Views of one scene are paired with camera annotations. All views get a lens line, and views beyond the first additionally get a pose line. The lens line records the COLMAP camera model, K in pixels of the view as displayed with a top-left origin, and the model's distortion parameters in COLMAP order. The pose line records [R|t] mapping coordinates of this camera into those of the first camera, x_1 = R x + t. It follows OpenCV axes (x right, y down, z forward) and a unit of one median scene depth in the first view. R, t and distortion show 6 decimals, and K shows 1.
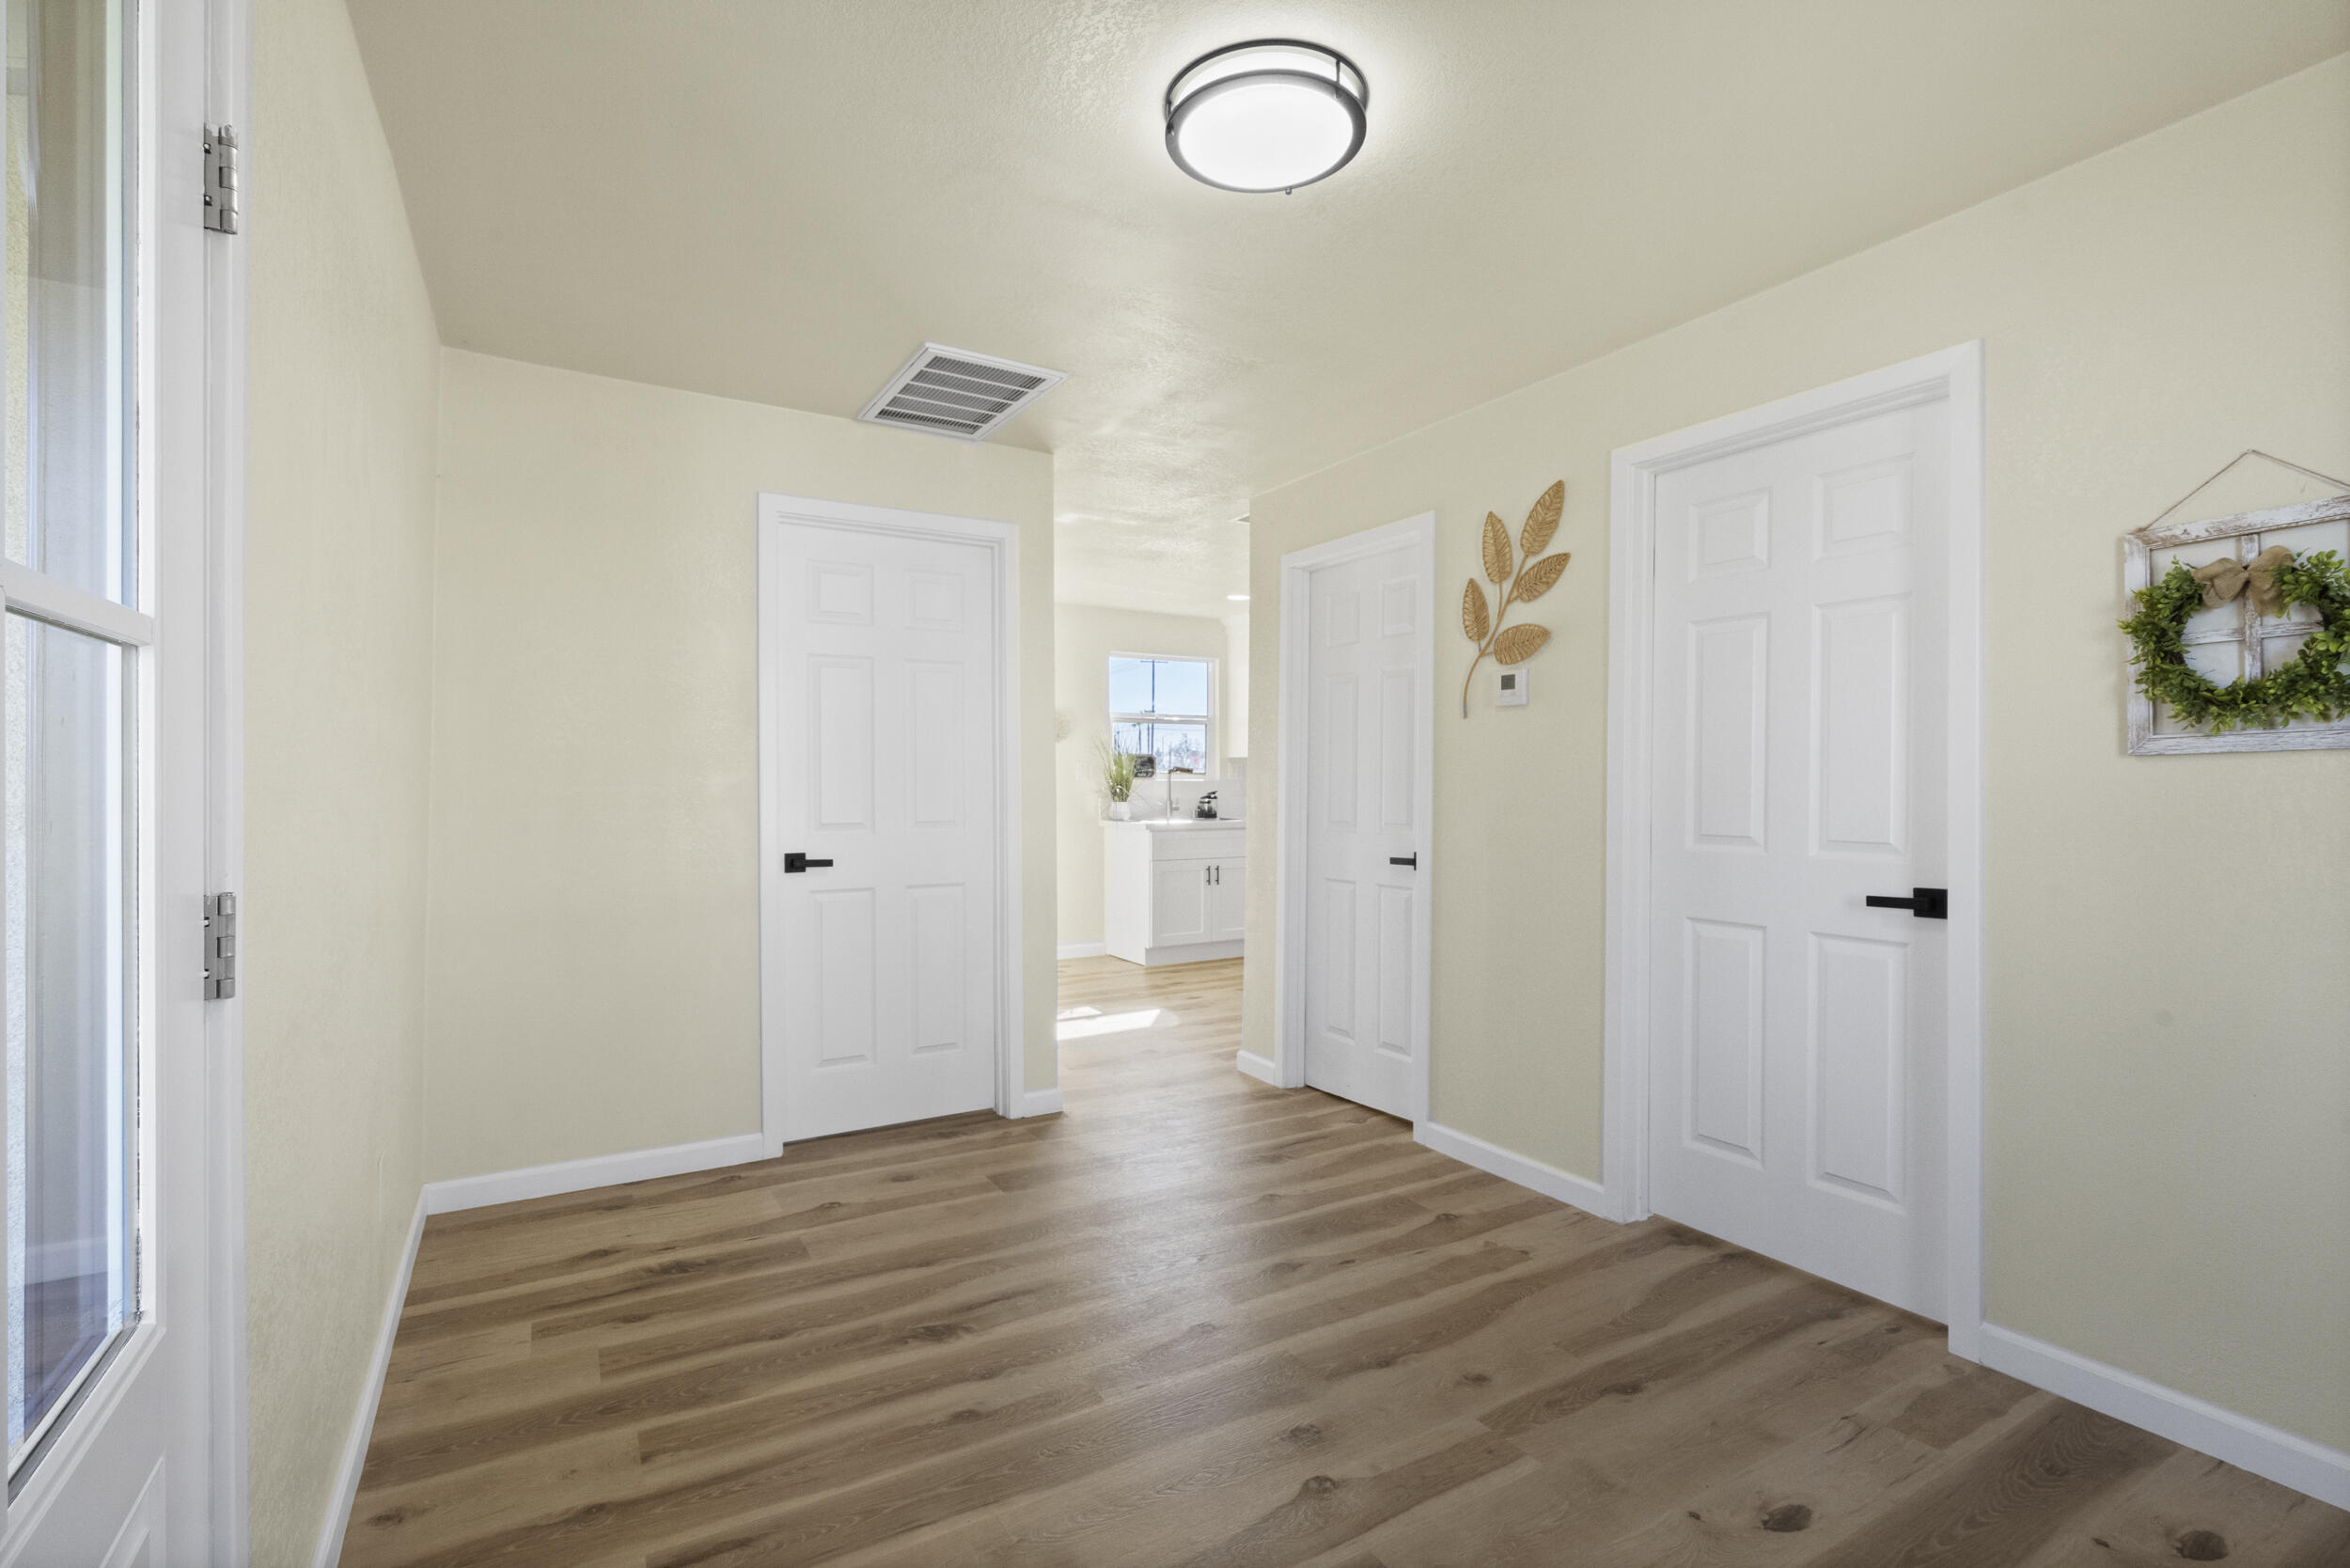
lens RADIAL K [[1079.7, 0, 1170.0], [0, 1079.7, 779.5], [0, 0, 1]] dist [0.006369, 0.000202]
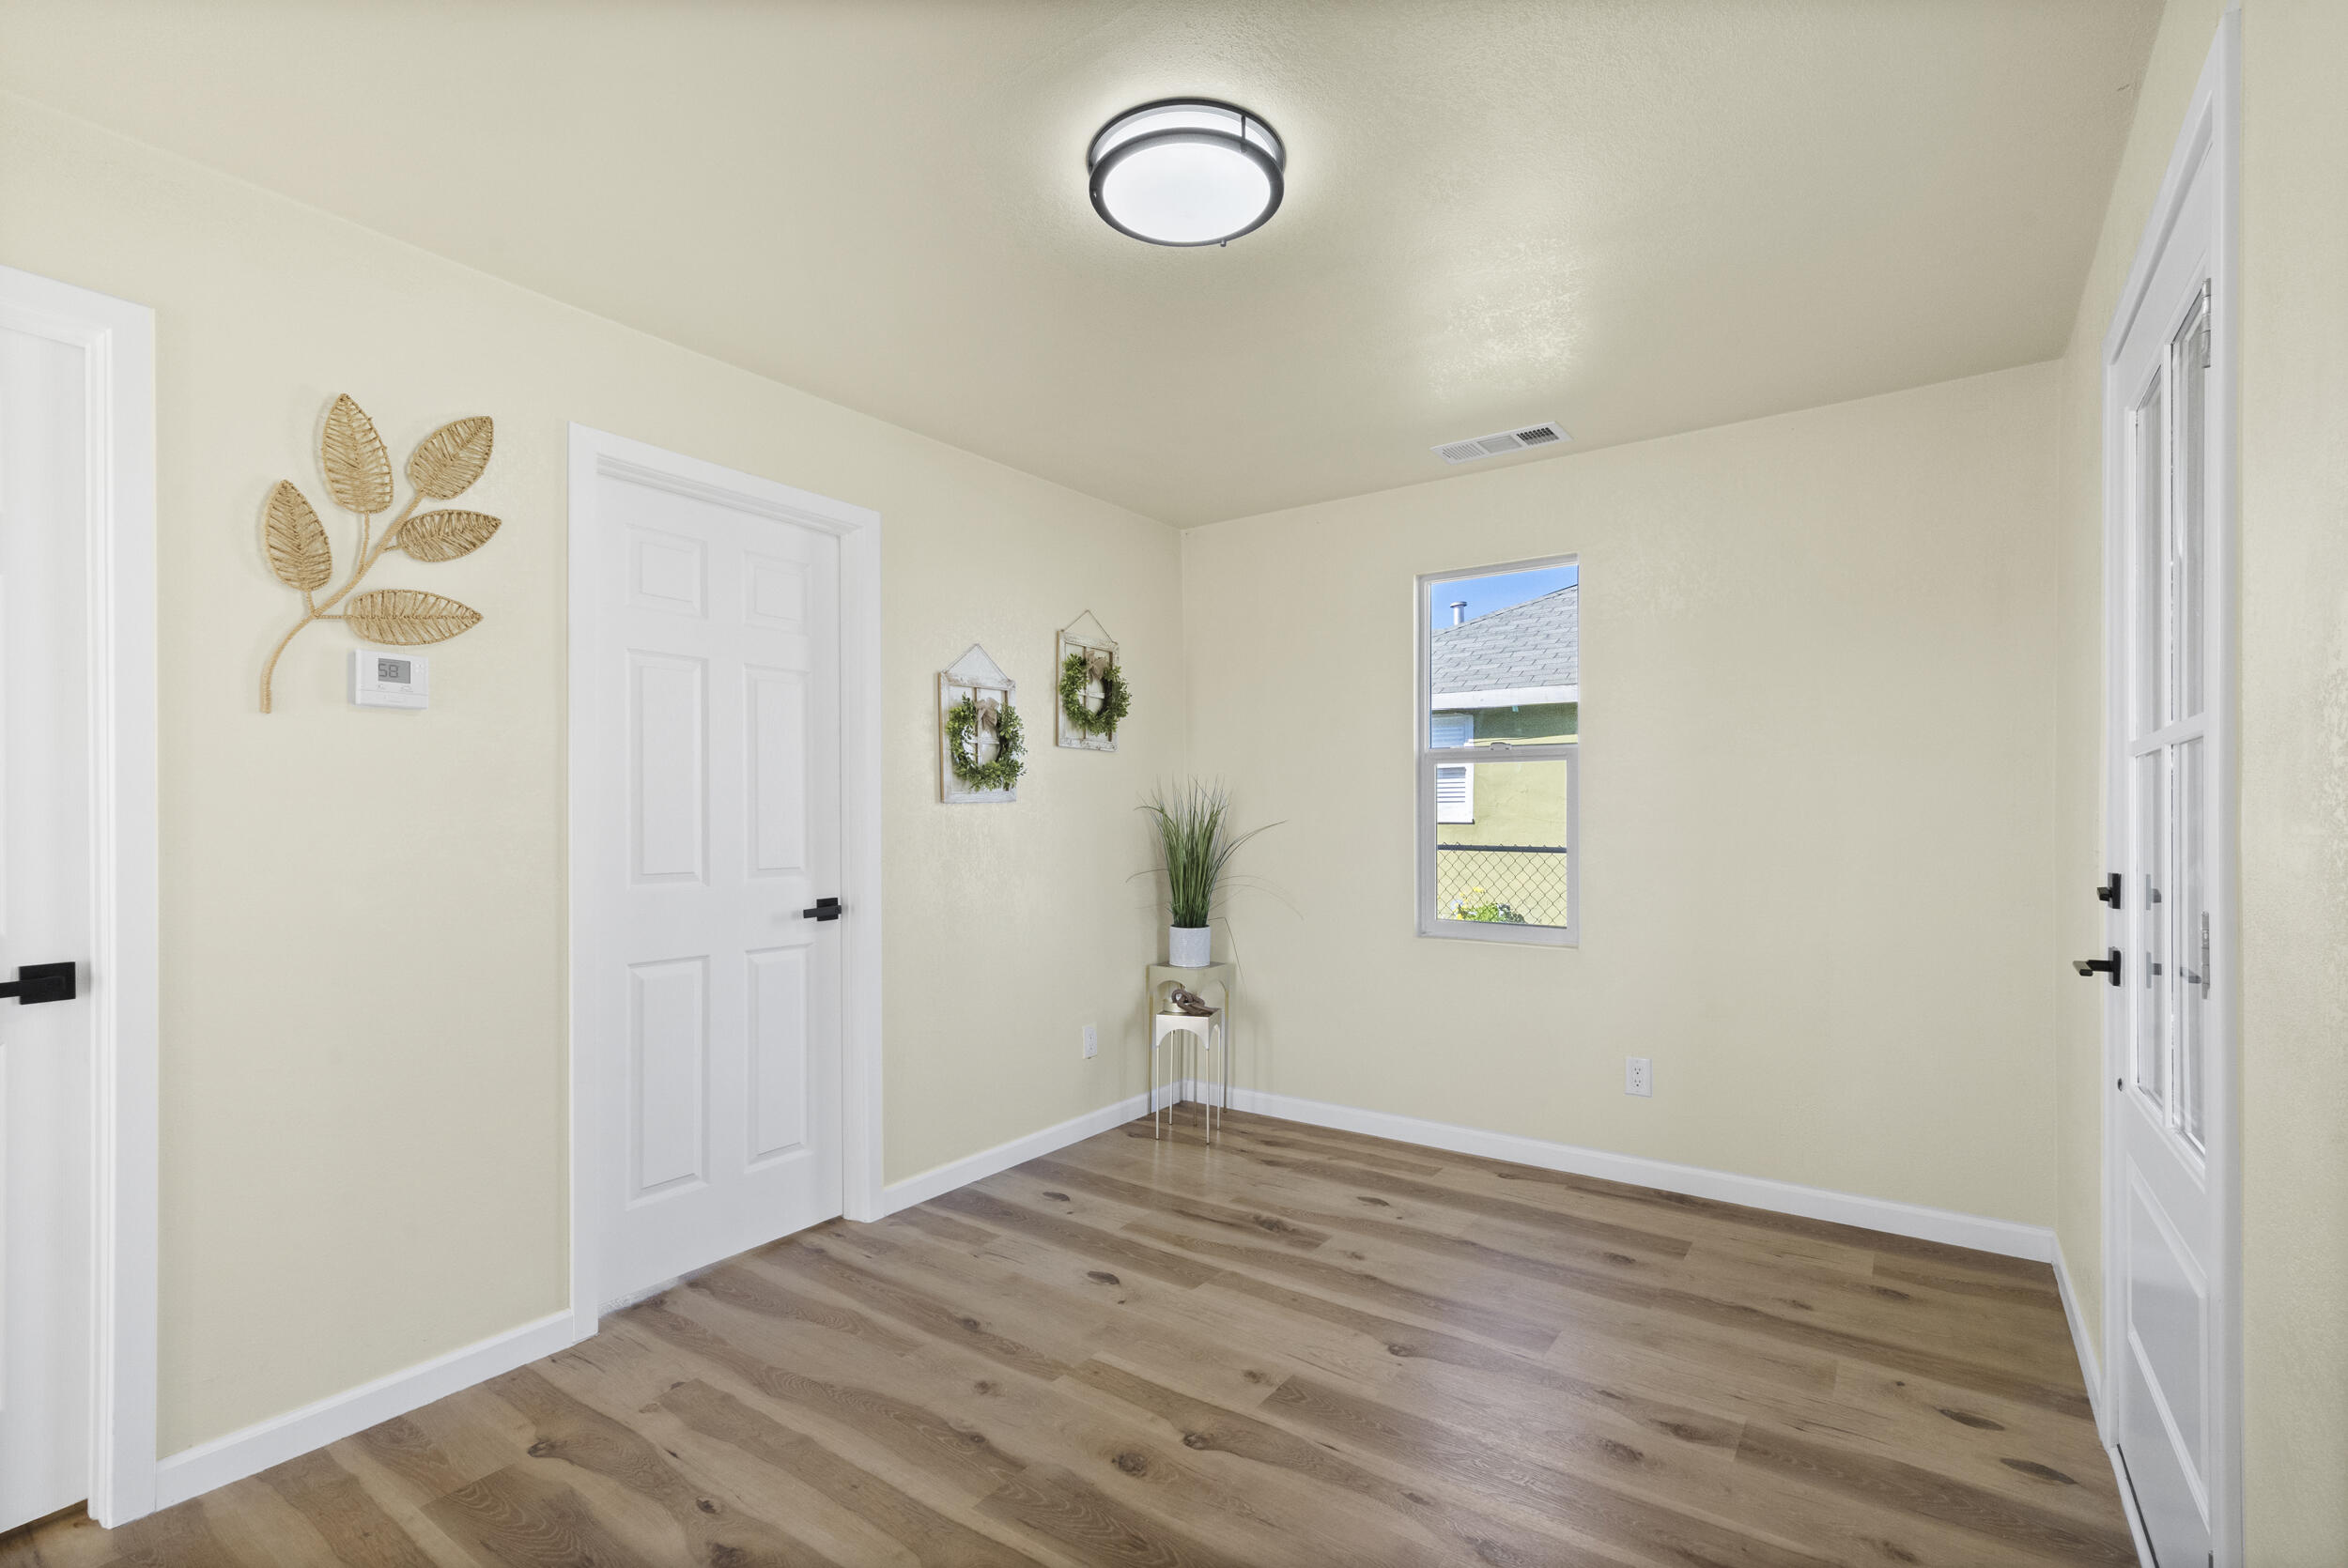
lens RADIAL K [[1078.6, 0, 1162.8], [0, 1078.6, 822.9], [0, 0, 1]] dist [0.006369, 0.000202]
pose [[-0.410269, -0.004719, 0.911952, -0.590614], [0.001063, 0.999983, 0.005653, 0.000439], [-0.911964, 0.003289, -0.410257, 1.012170]]
